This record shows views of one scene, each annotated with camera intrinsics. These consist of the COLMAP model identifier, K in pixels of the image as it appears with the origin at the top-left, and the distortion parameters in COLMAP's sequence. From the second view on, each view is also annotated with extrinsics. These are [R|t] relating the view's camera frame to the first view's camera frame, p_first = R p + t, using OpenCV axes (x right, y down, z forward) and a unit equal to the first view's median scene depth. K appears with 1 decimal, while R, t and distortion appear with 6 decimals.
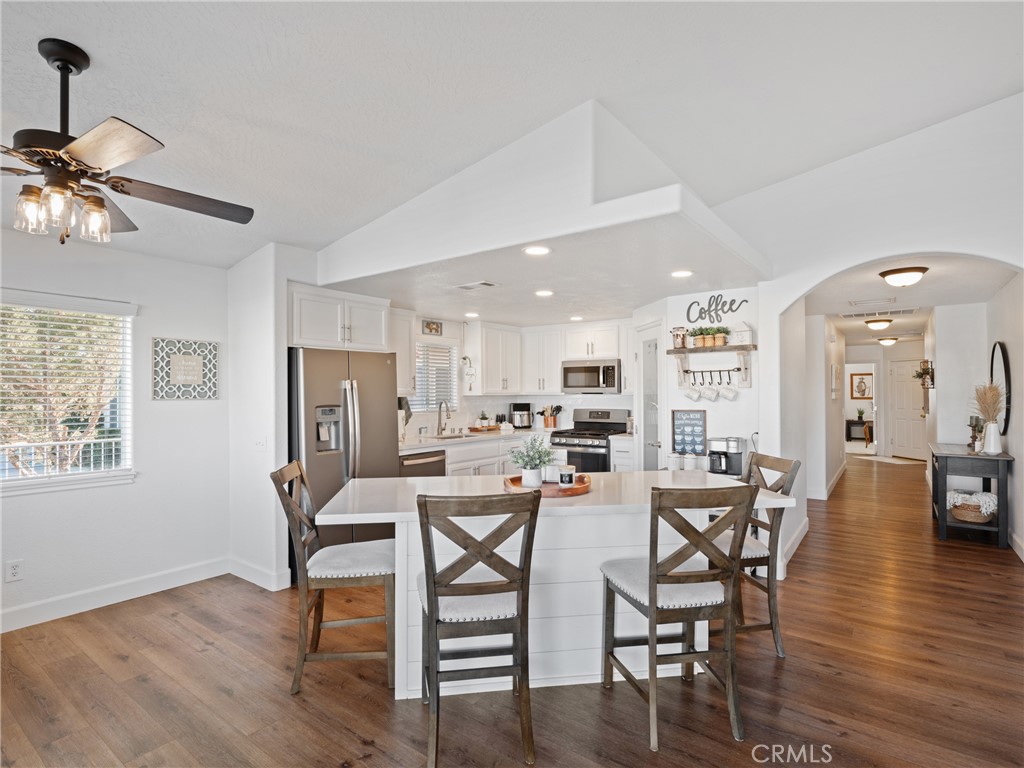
lens RADIAL K [[525.9, 0, 511.4], [0, 525.9, 385.5], [0, 0, 1]] dist [-0.003375, 0.000164]
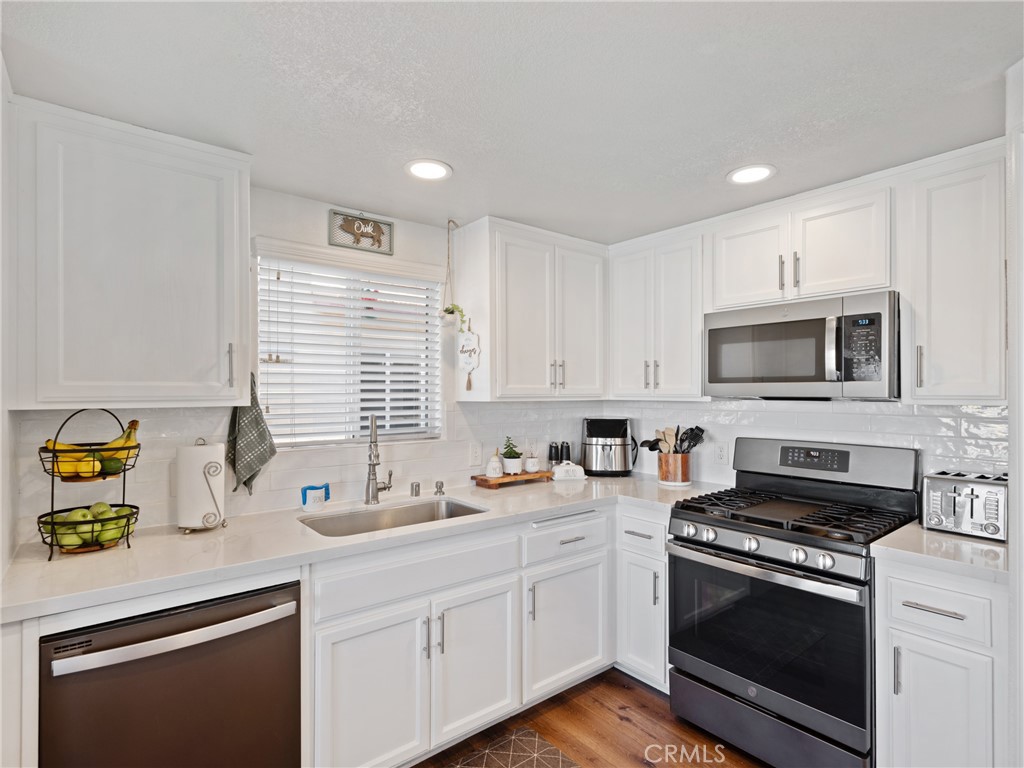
lens RADIAL K [[525.9, 0, 513.4], [0, 525.9, 387.2], [0, 0, 1]] dist [-0.003375, 0.000164]
pose [[0.967994, 0.001330, -0.250971, 0.058767], [-0.001398, 0.999999, -0.000093, 0.007736], [0.250970, 0.000441, 0.967995, 0.604448]]
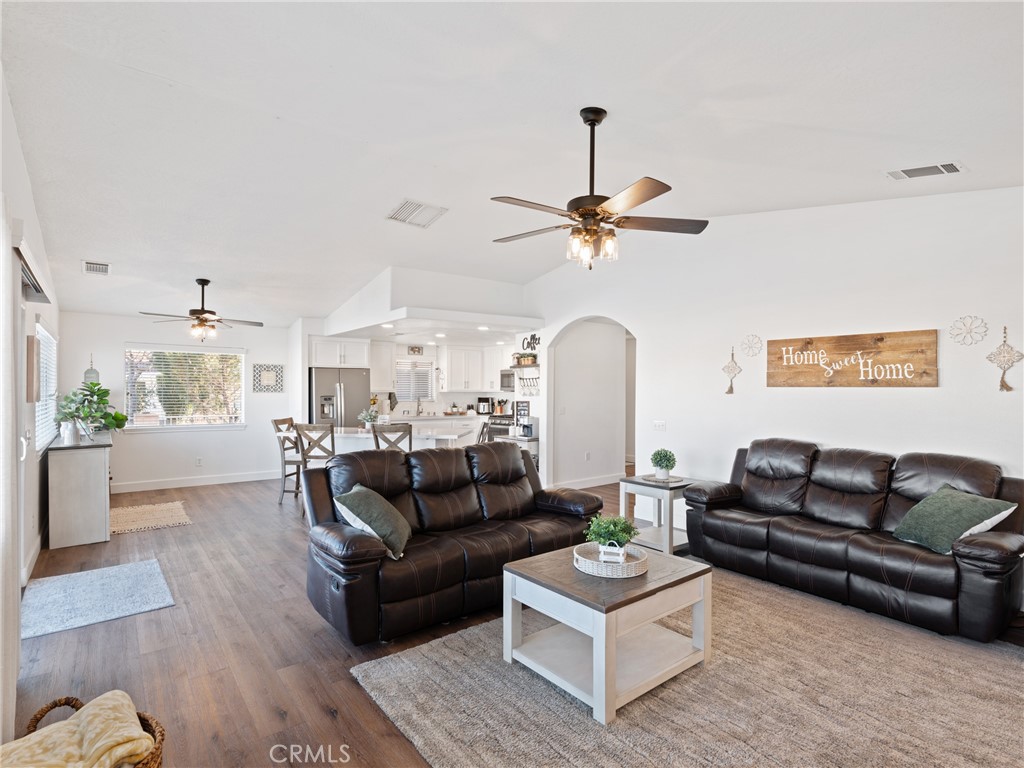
lens RADIAL K [[525.9, 0, 508.8], [0, 525.9, 387.0], [0, 0, 1]] dist [-0.003375, 0.000164]
pose [[0.961864, 0.005241, -0.273479, 0.546558], [-0.003164, 0.999963, 0.008034, -0.009280], [0.273511, -0.006863, 0.961844, -0.471541]]
